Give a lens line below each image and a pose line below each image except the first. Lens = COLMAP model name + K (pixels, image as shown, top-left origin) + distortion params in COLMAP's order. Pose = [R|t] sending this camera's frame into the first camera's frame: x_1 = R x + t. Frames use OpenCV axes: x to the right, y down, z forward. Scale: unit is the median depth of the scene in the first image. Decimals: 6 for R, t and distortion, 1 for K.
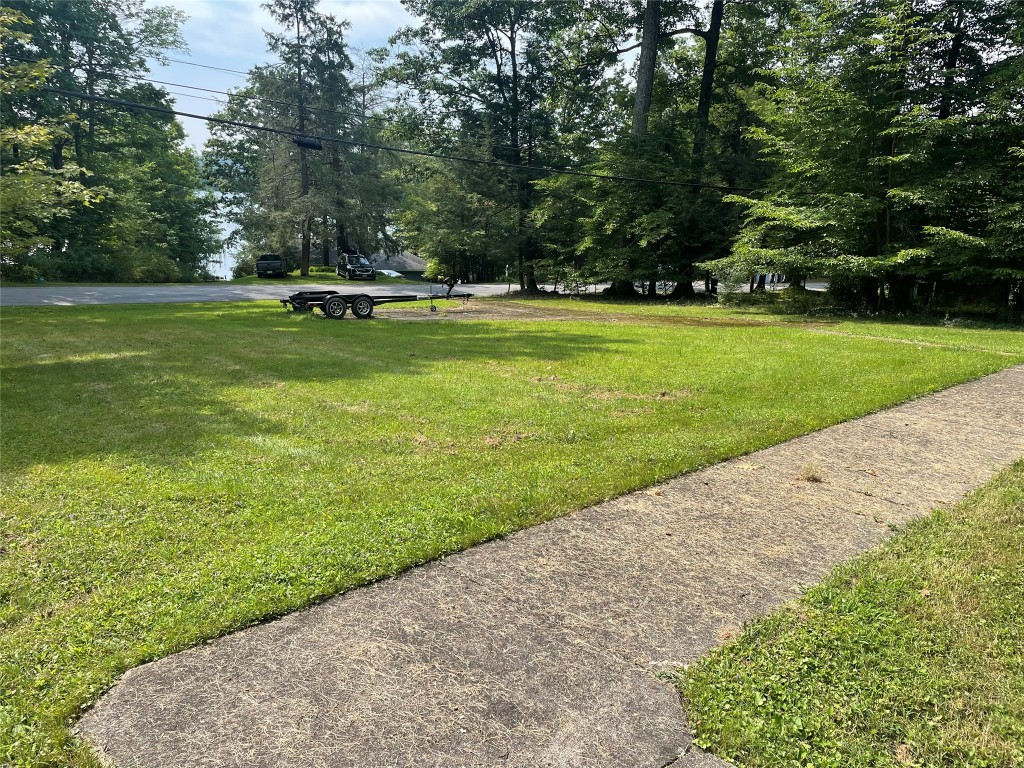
lens RADIAL K [[778.5, 0, 512.1], [0, 778.5, 385.7], [0, 0, 1]] dist [0.033867, -0.006458]
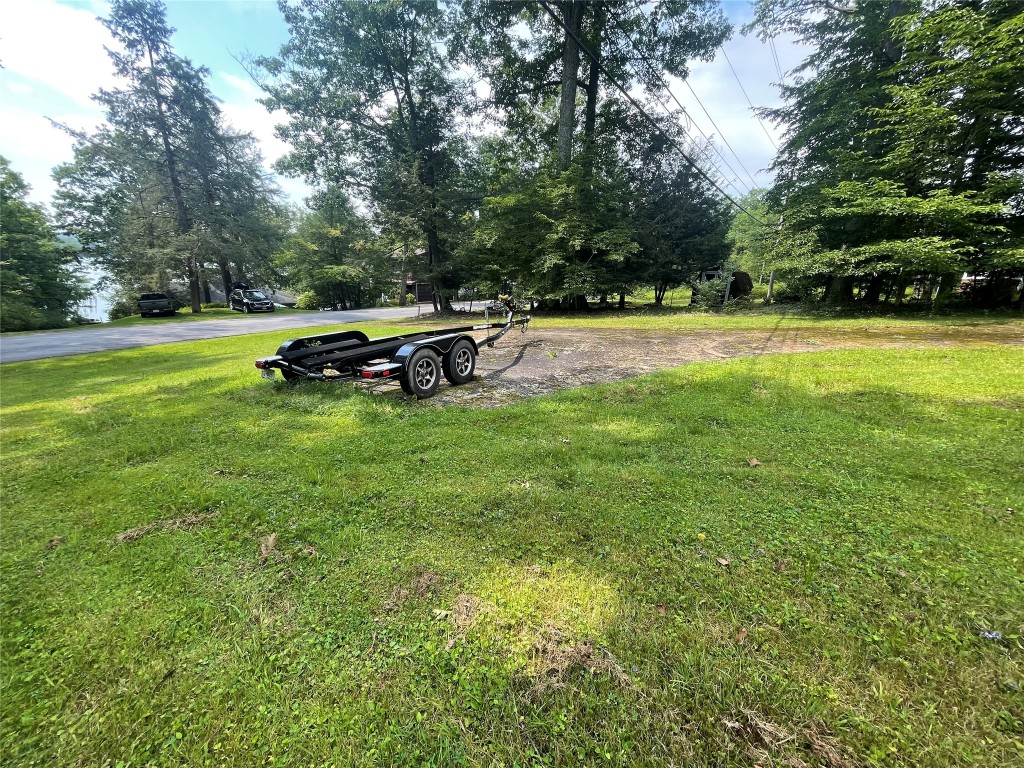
lens RADIAL K [[409.3, 0, 509.9], [0, 409.3, 382.5], [0, 0, 1]] dist [-0.003530, -0.001436]
pose [[0.906475, -0.134074, 0.400409, -0.172017], [0.110840, 0.990552, 0.080751, -0.067178], [-0.407453, -0.028817, 0.912771, 0.483601]]
